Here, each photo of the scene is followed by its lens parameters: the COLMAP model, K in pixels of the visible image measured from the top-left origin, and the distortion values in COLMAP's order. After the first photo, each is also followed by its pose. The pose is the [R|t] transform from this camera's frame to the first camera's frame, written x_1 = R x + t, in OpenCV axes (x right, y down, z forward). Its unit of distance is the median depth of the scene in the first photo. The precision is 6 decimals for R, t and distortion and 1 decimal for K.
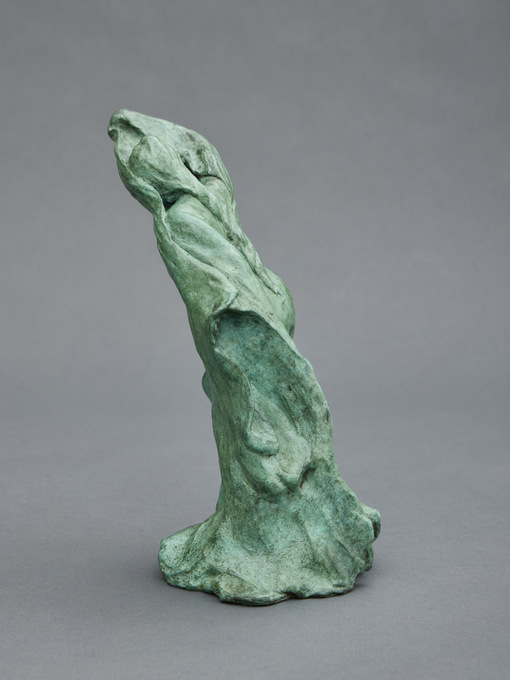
lens RADIAL K [[1928.0, 0, 255.0], [0, 1928.0, 340.0], [0, 0, 1]] dist [-0.101813, -0.225210]
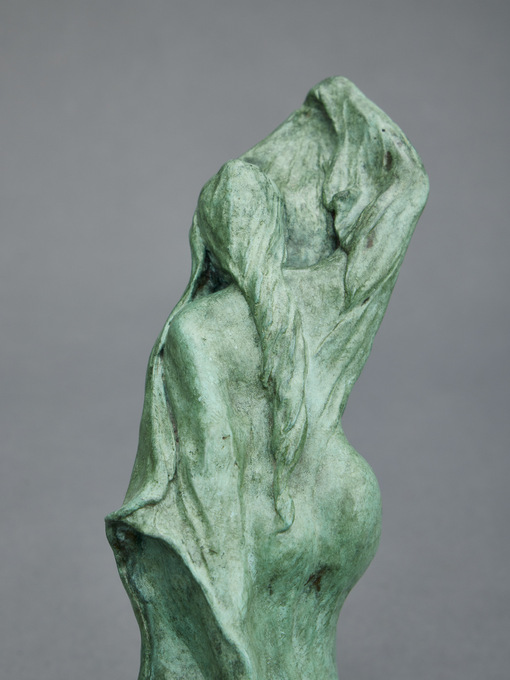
lens RADIAL K [[2034.9, 0, 255.0], [0, 2034.9, 340.0], [0, 0, 1]] dist [-0.179389, 1.129385]
pose [[0.629533, 0.364366, -0.686240, 0.400918], [-0.167039, 0.926038, 0.338454, -0.273664], [0.758806, -0.098439, 0.643835, 0.632005]]
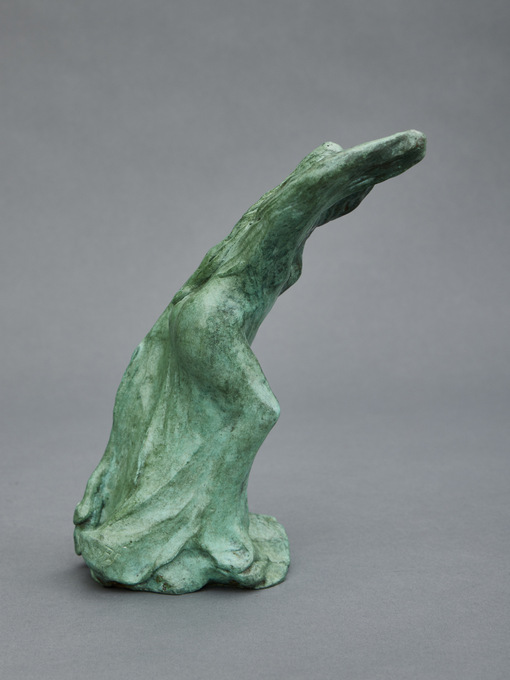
lens RADIAL K [[1928.0, 0, 255.0], [0, 1928.0, 340.0], [0, 0, 1]] dist [-0.101813, -0.225210]
pose [[-0.933301, 0.062943, -0.353537, 0.330925], [-0.071603, 0.932129, 0.354978, -0.360965], [0.351885, 0.356615, -0.865449, 1.907670]]
